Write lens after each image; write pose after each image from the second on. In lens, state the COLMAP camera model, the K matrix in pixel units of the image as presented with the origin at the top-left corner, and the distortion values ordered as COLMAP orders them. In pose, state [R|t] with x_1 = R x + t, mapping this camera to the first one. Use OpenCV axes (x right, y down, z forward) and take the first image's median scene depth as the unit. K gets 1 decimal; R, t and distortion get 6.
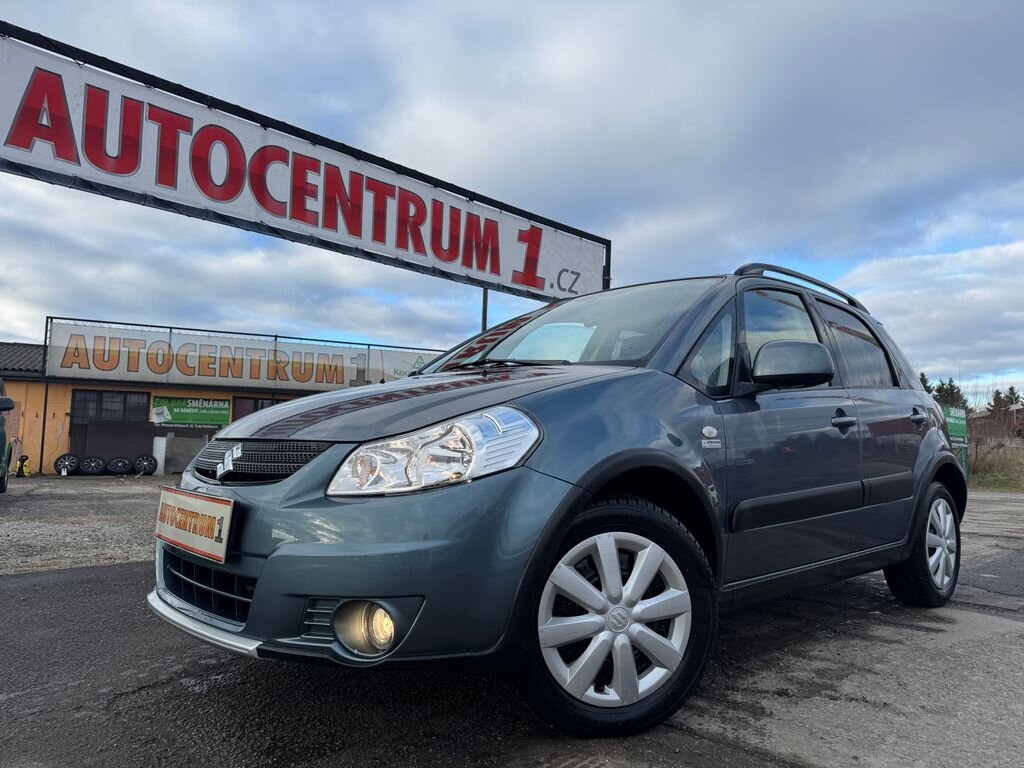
lens RADIAL K [[730.3, 0, 512.0], [0, 730.3, 384.0], [0, 0, 1]] dist [0.007803, -0.021613]
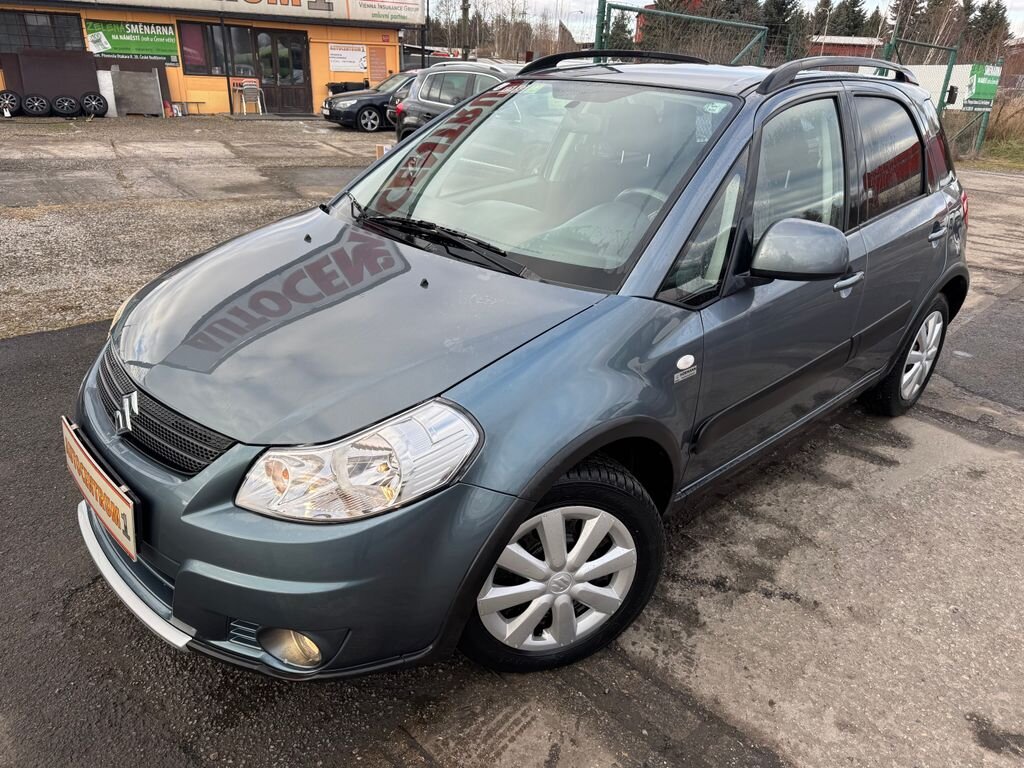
lens RADIAL K [[725.1, 0, 505.9], [0, 725.1, 390.8], [0, 0, 1]] dist [0.017894, -0.019884]
pose [[0.999749, 0.016723, 0.014882, 0.021821], [-0.021884, 0.870011, 0.492546, -0.154925], [-0.004710, -0.492749, 0.870159, 0.114351]]
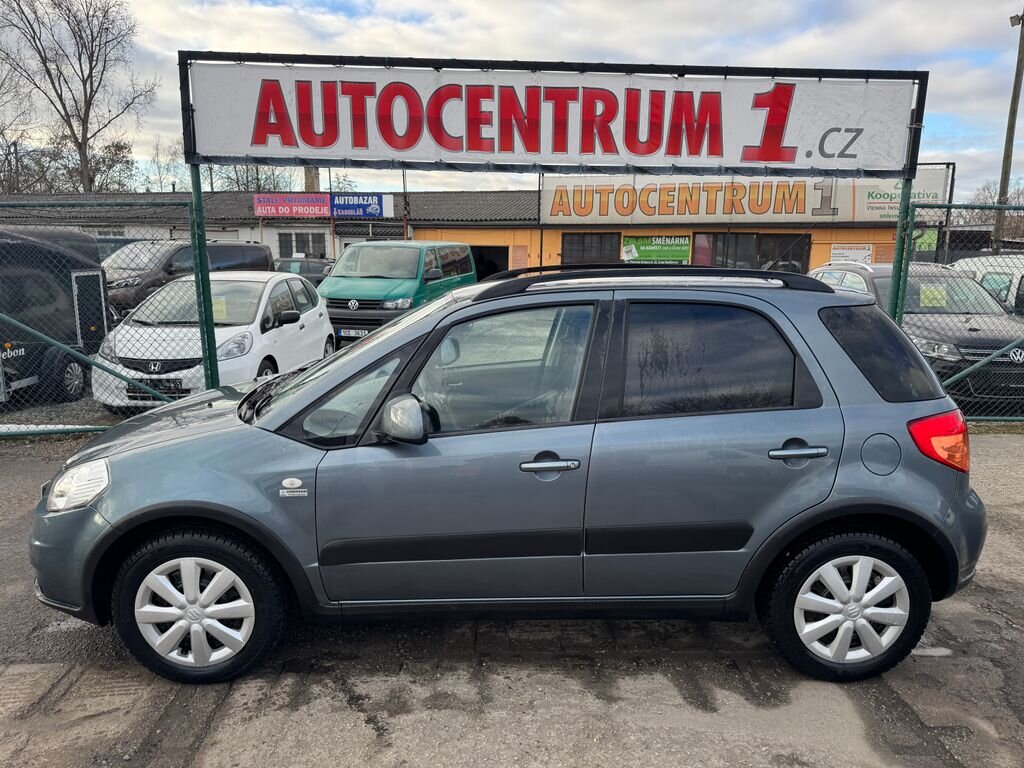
lens RADIAL K [[725.1, 0, 505.9], [0, 725.1, 390.8], [0, 0, 1]] dist [0.017894, -0.019884]
pose [[0.733276, 0.114026, -0.670302, 0.626306], [0.073101, 0.966903, 0.244450, -0.164997], [0.675990, -0.228249, 0.700671, 0.214985]]
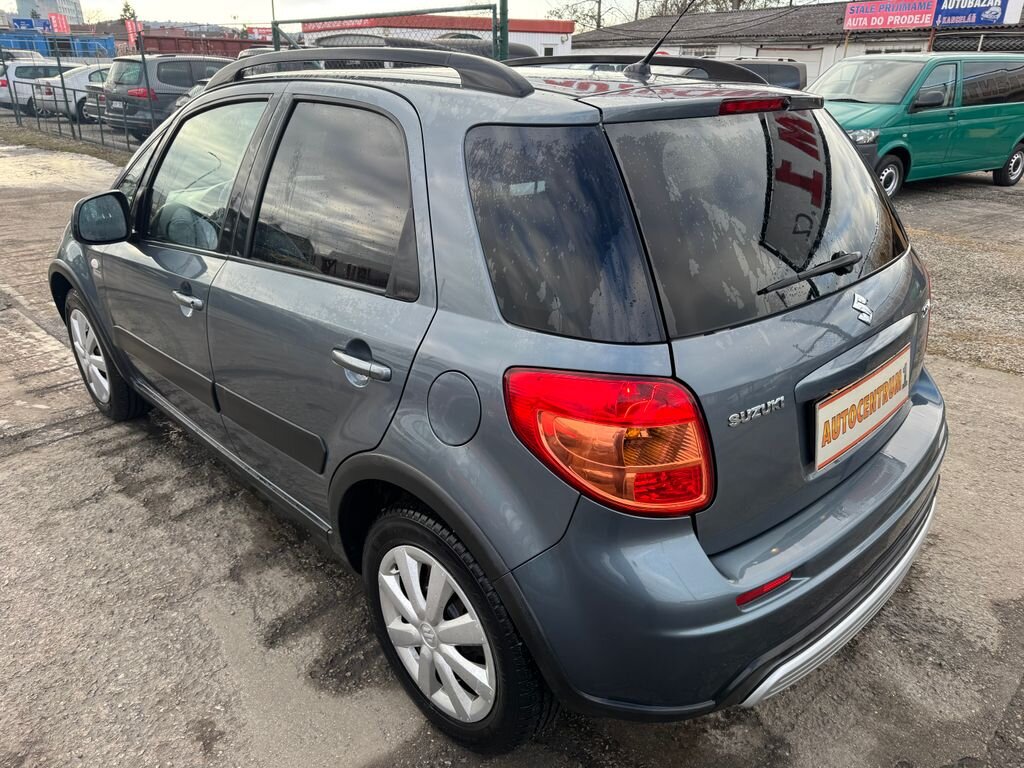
lens RADIAL K [[709.9, 0, 508.0], [0, 709.9, 389.6], [0, 0, 1]] dist [0.008995, 0.004792]
pose [[0.023402, 0.393528, -0.919015, 0.741177], [0.082680, 0.915356, 0.394066, -0.082503], [0.996301, -0.085206, -0.011116, 0.829587]]
